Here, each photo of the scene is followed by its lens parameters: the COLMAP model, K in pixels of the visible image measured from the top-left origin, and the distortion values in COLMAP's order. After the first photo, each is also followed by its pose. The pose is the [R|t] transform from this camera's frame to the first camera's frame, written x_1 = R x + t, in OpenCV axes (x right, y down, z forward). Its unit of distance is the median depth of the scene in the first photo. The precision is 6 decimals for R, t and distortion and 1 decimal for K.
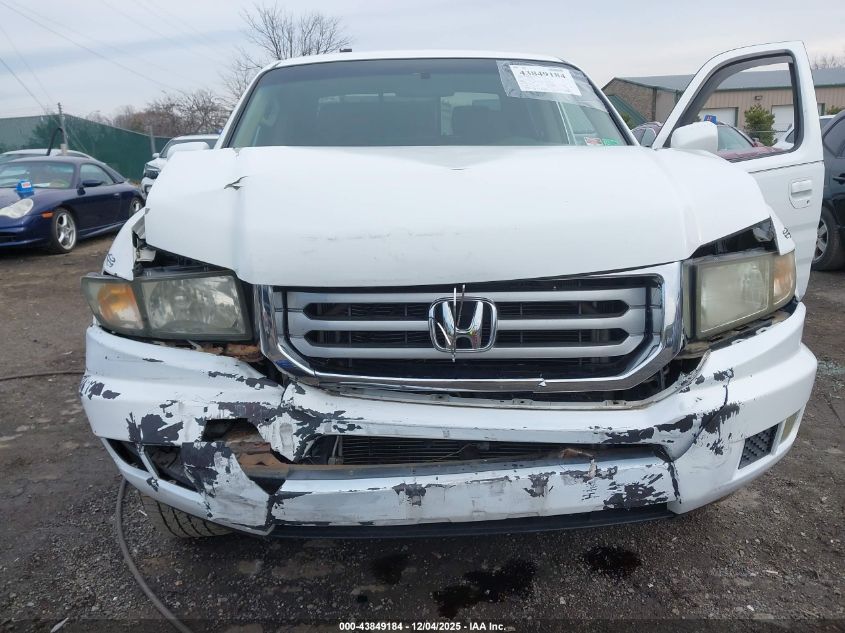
lens RADIAL K [[600.7, 0, 422.5], [0, 600.7, 316.5], [0, 0, 1]] dist [0.001728, -0.053240]
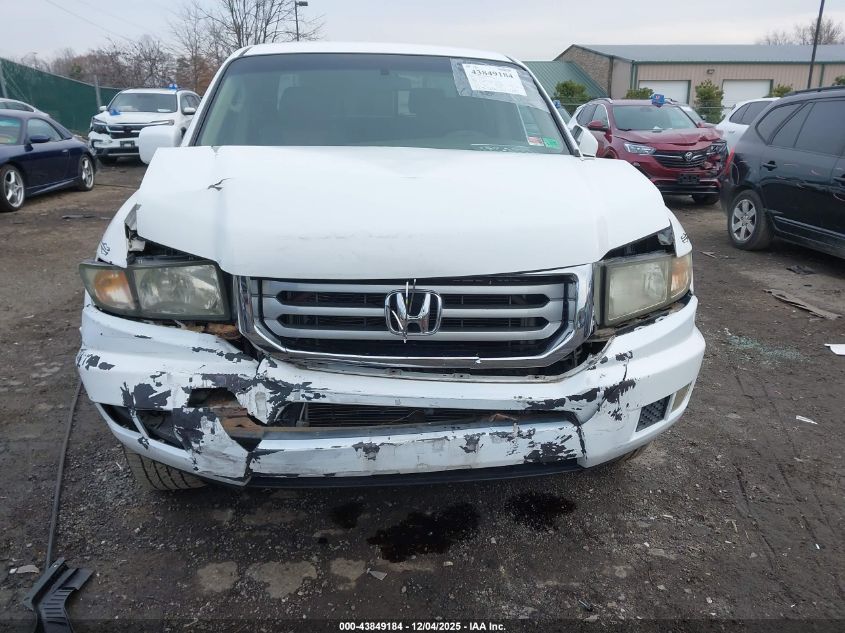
lens RADIAL K [[660.1, 0, 426.6], [0, 660.1, 315.5], [0, 0, 1]] dist [-0.000430, -0.140596]
pose [[0.996575, 0.015237, 0.081273, -0.012278], [-0.021496, 0.996822, 0.076704, -0.075830], [-0.079846, -0.078188, 0.993736, -0.289327]]
